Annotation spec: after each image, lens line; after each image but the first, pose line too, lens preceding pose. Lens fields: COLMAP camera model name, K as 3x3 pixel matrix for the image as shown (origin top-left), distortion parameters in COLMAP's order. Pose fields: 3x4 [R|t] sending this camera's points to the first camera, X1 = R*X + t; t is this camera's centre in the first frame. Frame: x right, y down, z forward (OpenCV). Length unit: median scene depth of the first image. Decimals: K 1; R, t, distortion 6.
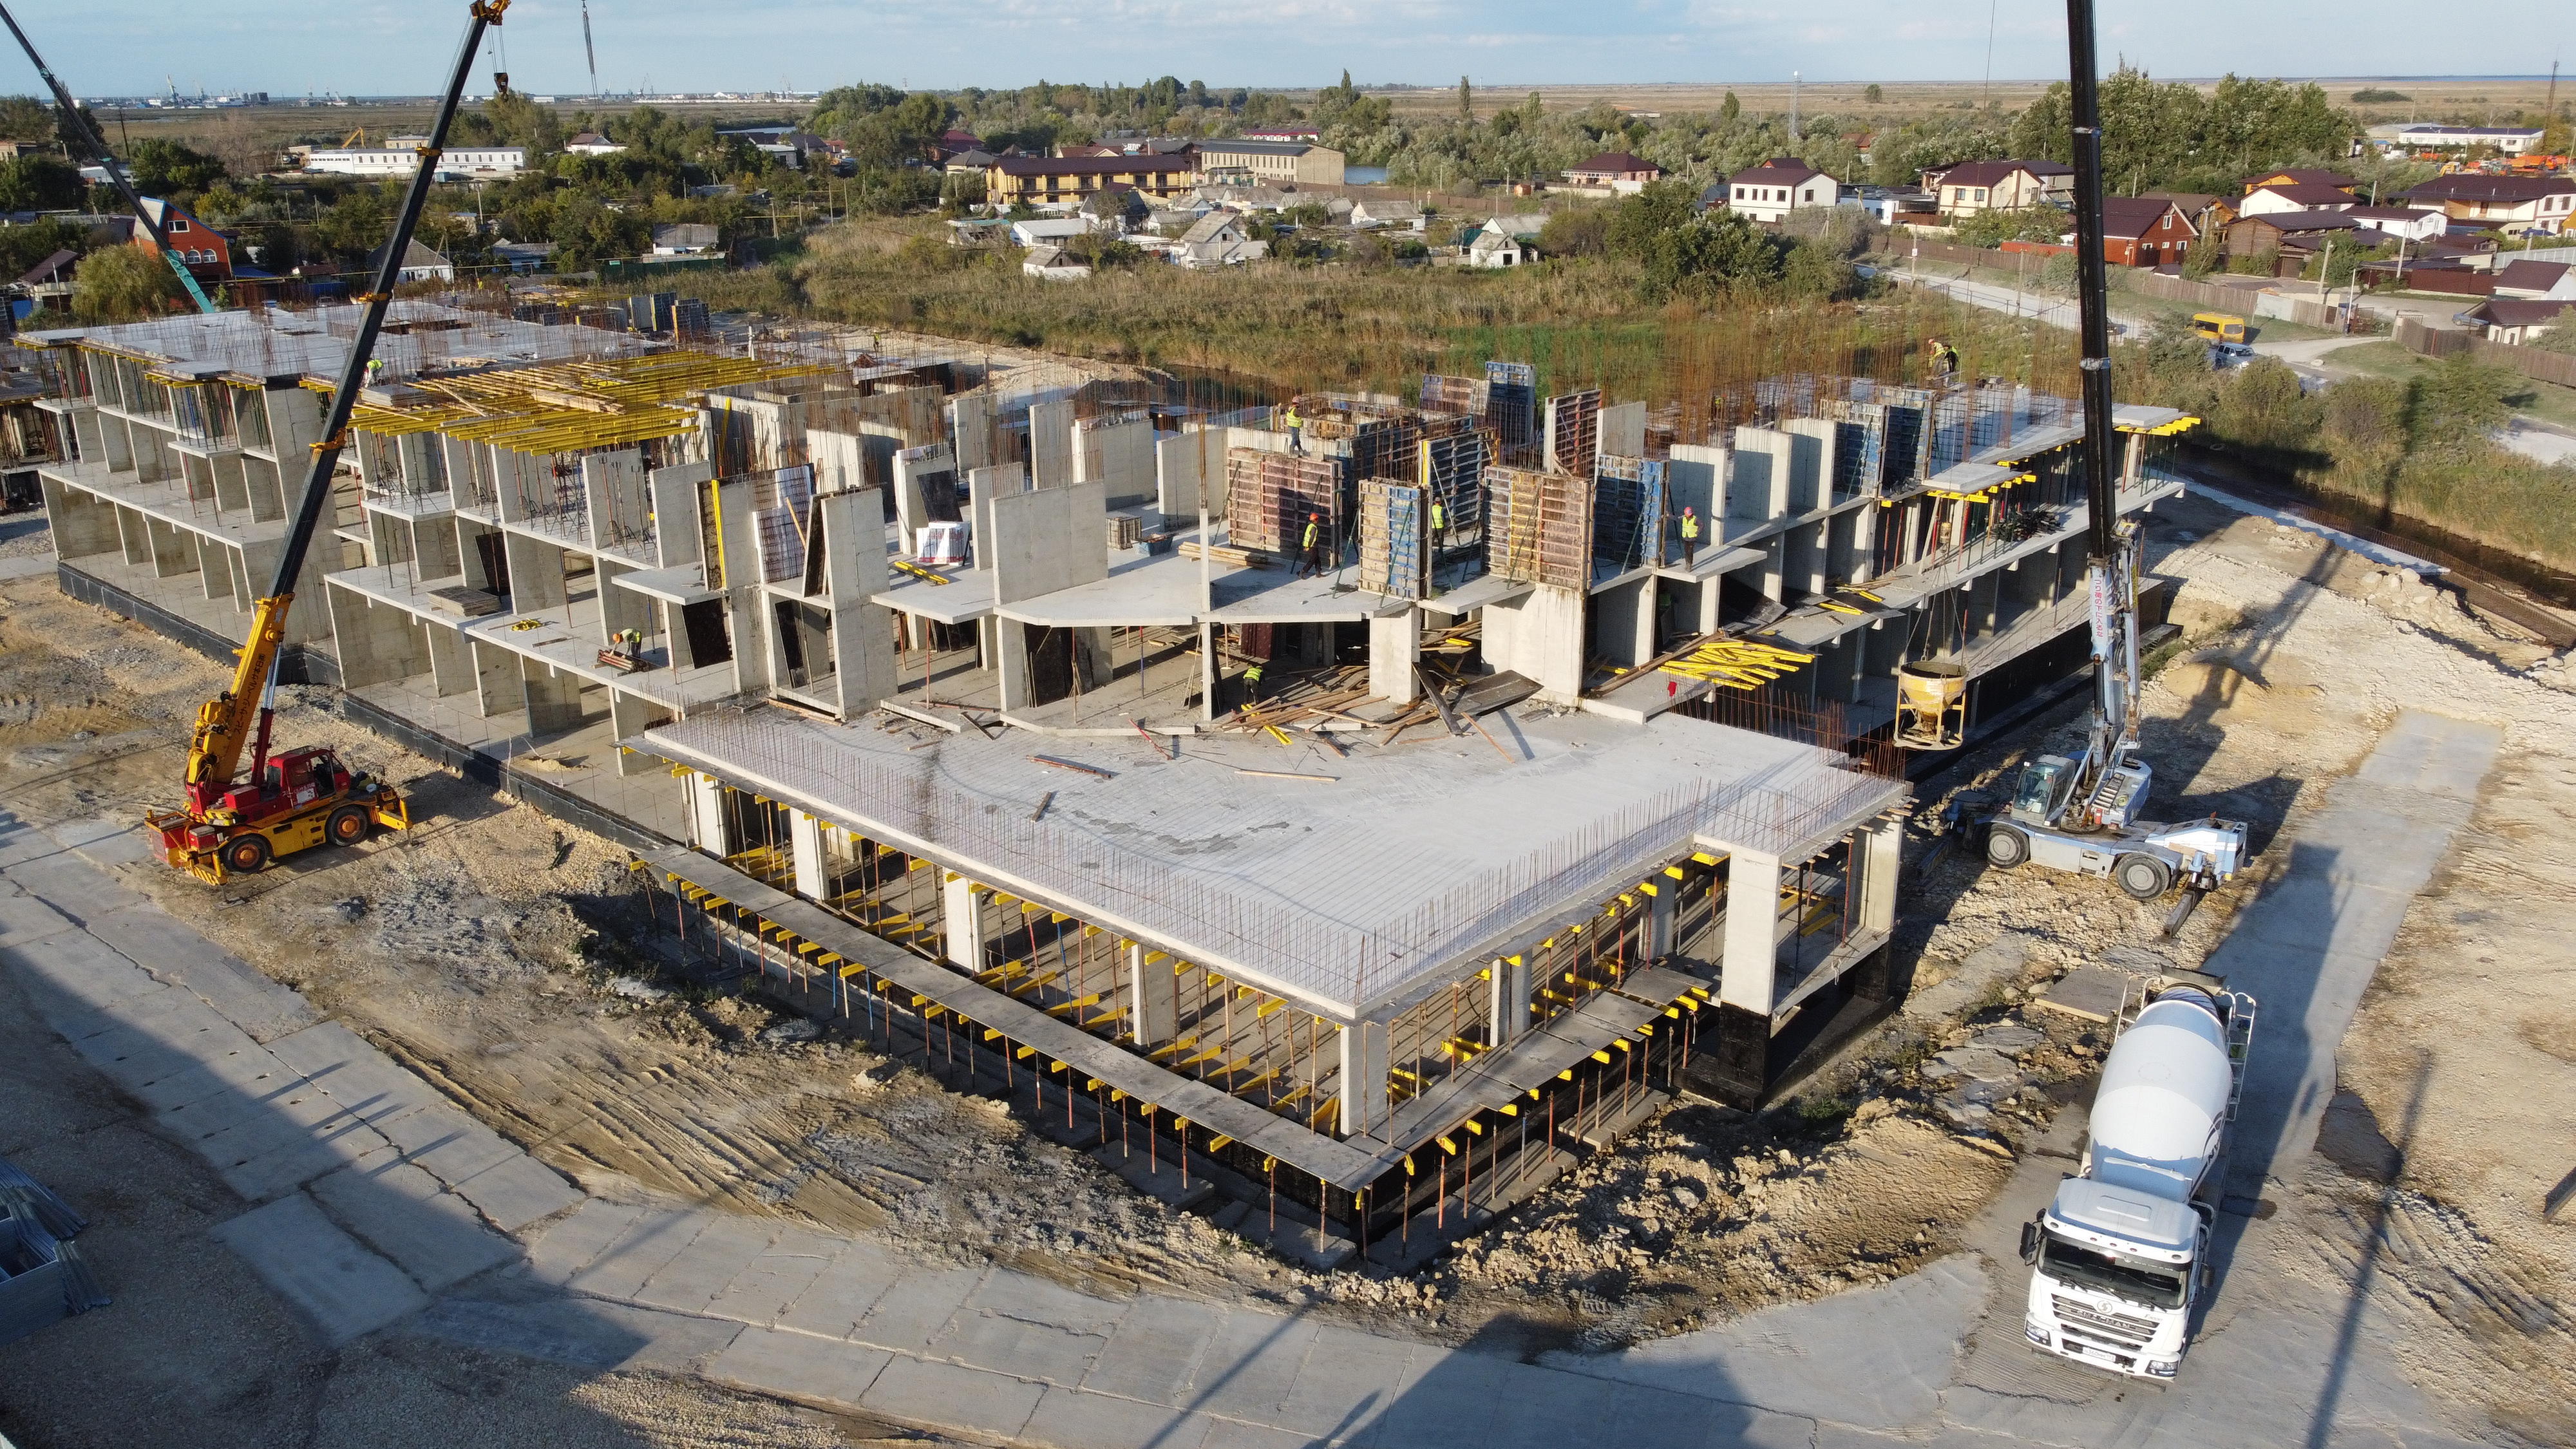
lens RADIAL K [[1945.7, 0, 1277.3], [0, 1945.7, 717.9], [0, 0, 1]] dist [0.004517, -0.000475]
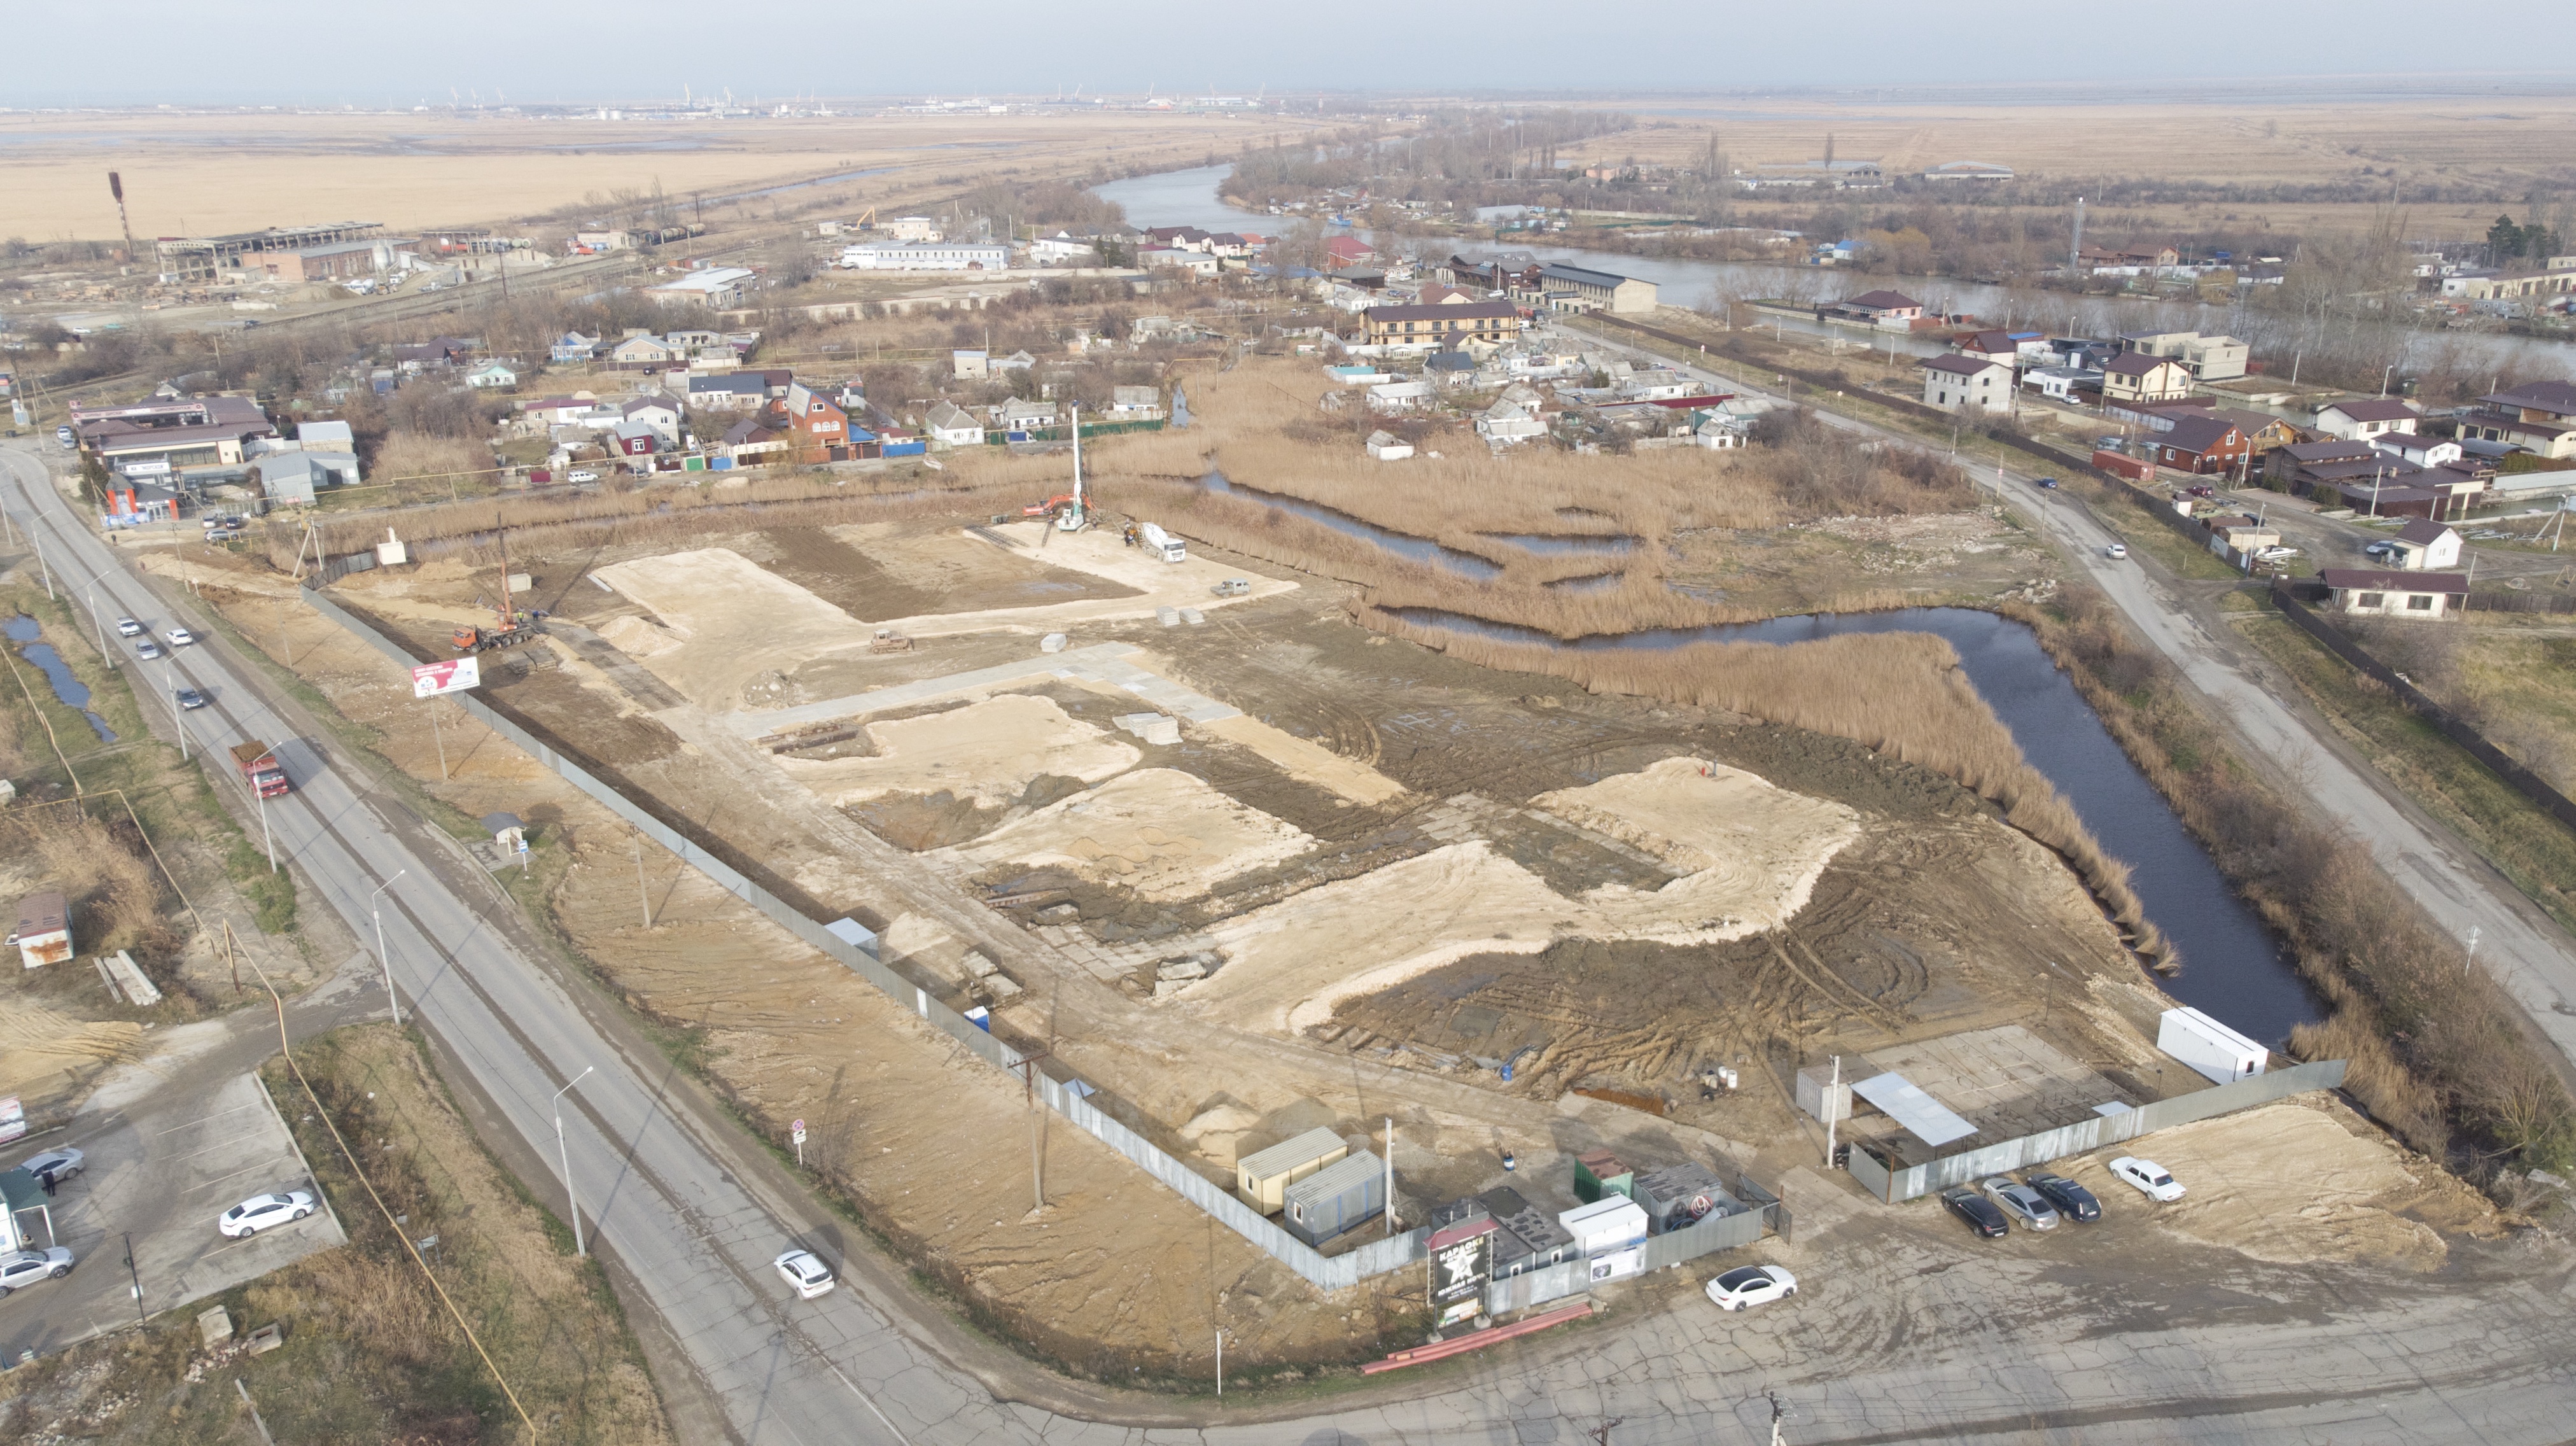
lens RADIAL K [[1881.2, 0, 1288.0], [0, 1881.2, 723.0], [0, 0, 1]] dist [0.025023, -0.005027]
pose [[0.980778, 0.060923, -0.185370, 0.067607], [-0.057940, 0.998089, 0.021474, -0.045191], [0.186325, -0.010321, 0.982434, -0.309898]]
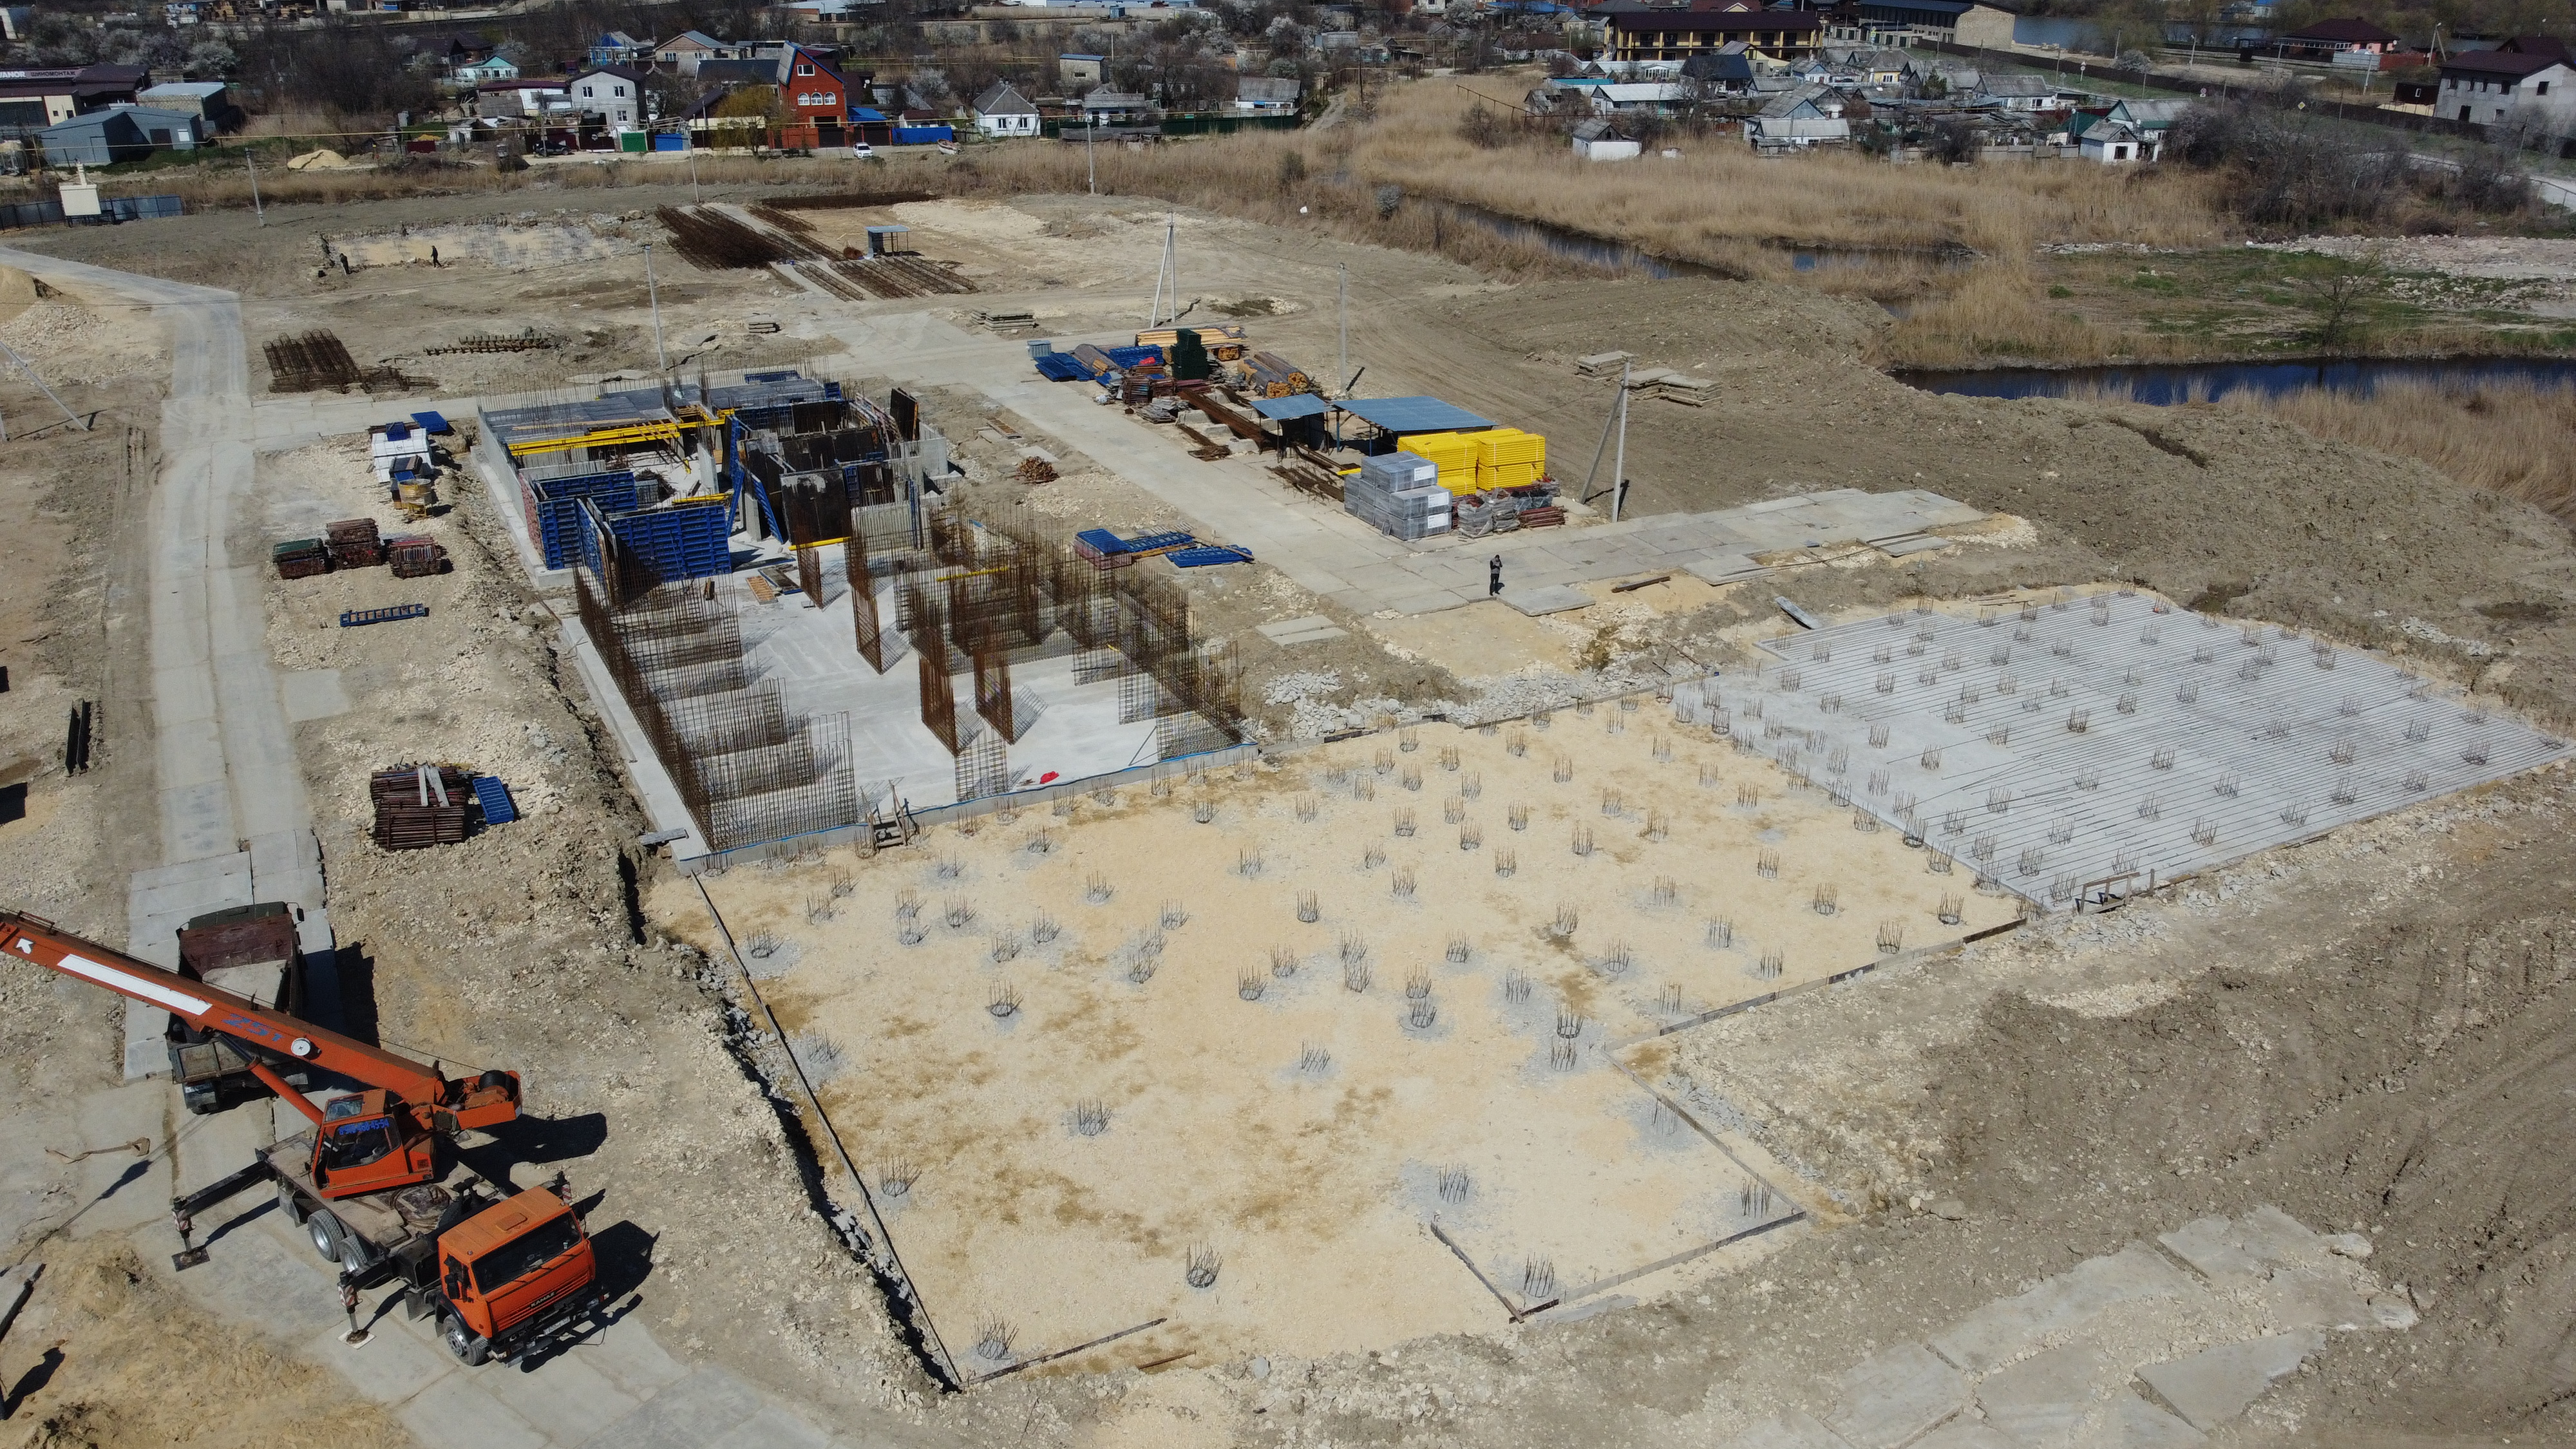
lens RADIAL K [[1945.7, 0, 1277.3], [0, 1945.7, 717.9], [0, 0, 1]] dist [0.004517, -0.000475]
pose [[0.939866, 0.137350, -0.312710, 0.061471], [-0.112245, 0.988934, 0.097008, -0.021307], [0.322574, -0.056075, 0.944882, 0.019994]]
